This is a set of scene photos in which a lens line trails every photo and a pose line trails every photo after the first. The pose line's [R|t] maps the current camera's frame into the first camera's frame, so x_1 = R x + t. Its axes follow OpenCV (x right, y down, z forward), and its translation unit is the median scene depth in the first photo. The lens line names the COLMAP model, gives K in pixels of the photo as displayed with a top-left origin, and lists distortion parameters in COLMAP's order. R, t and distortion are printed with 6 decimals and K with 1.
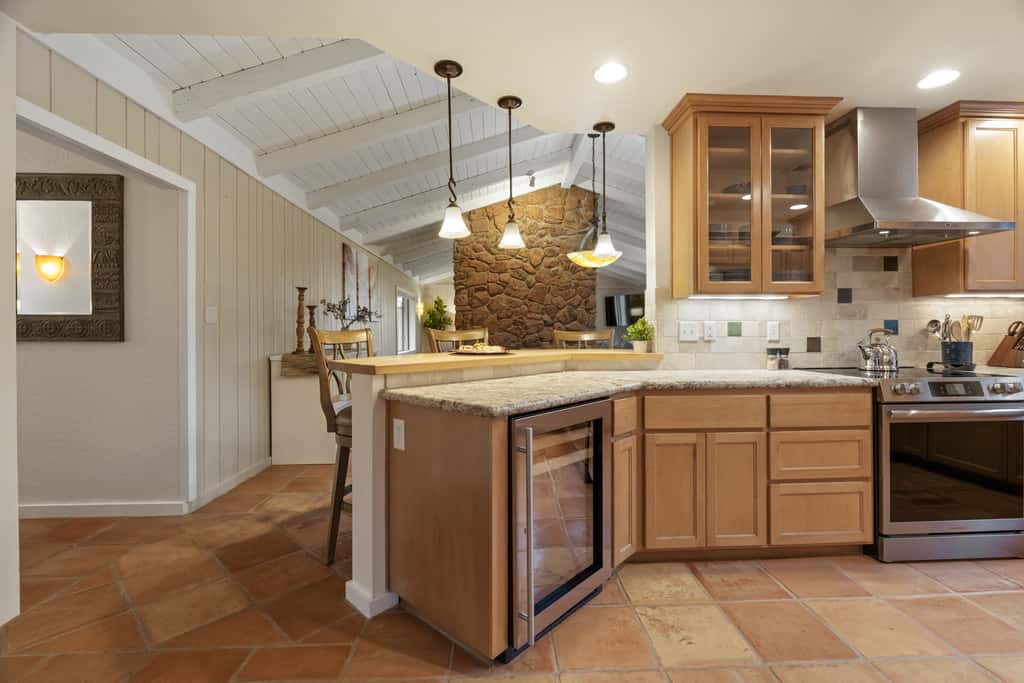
lens RADIAL K [[445.7, 0, 520.6], [0, 445.7, 333.1], [0, 0, 1]] dist [-0.017710, 0.004179]
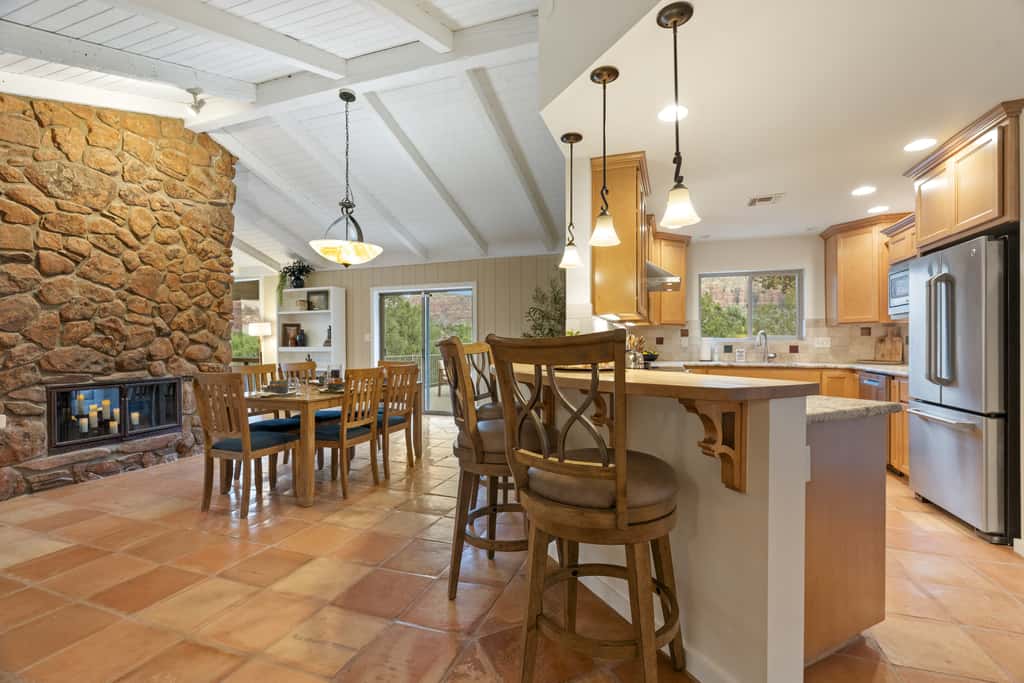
lens RADIAL K [[445.7, 0, 511.5], [0, 445.7, 344.3], [0, 0, 1]] dist [-0.017710, 0.004179]
pose [[0.392660, 0.003302, 0.919678, -0.775407], [0.004751, 0.999973, -0.005619, 0.004889], [-0.919672, 0.006576, 0.392633, 0.727119]]
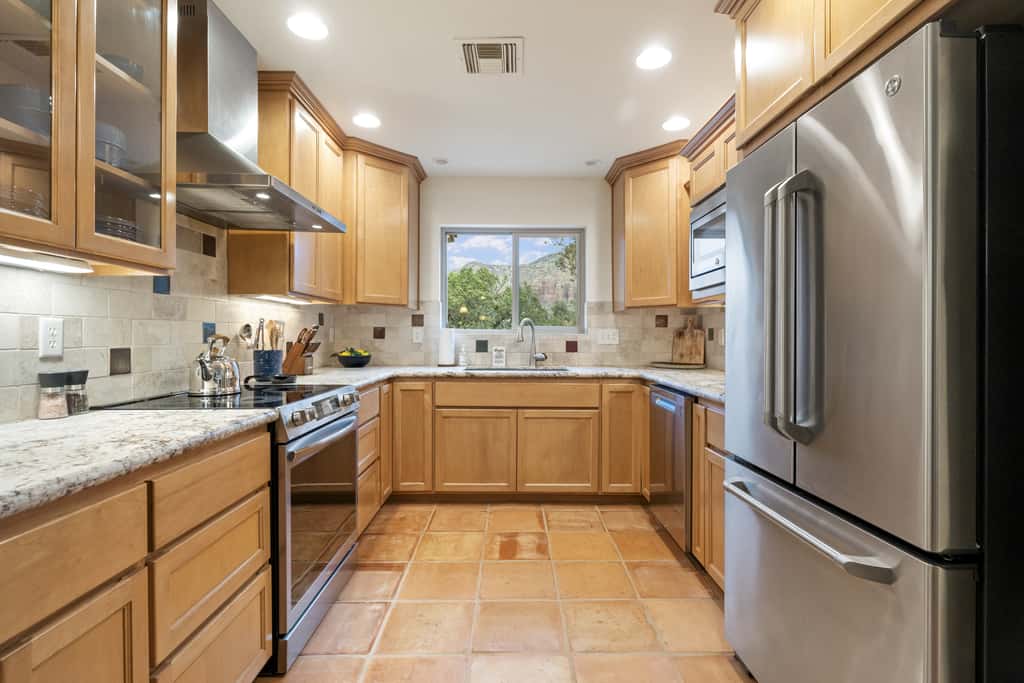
lens RADIAL K [[480.2, 0, 513.0], [0, 480.2, 335.9], [0, 0, 1]] dist [-0.009128, 0.000502]
pose [[0.039528, 0.005908, 0.999201, 0.069597], [0.002104, 0.999980, -0.005996, -0.001984], [-0.999216, 0.002339, 0.039515, 0.470952]]
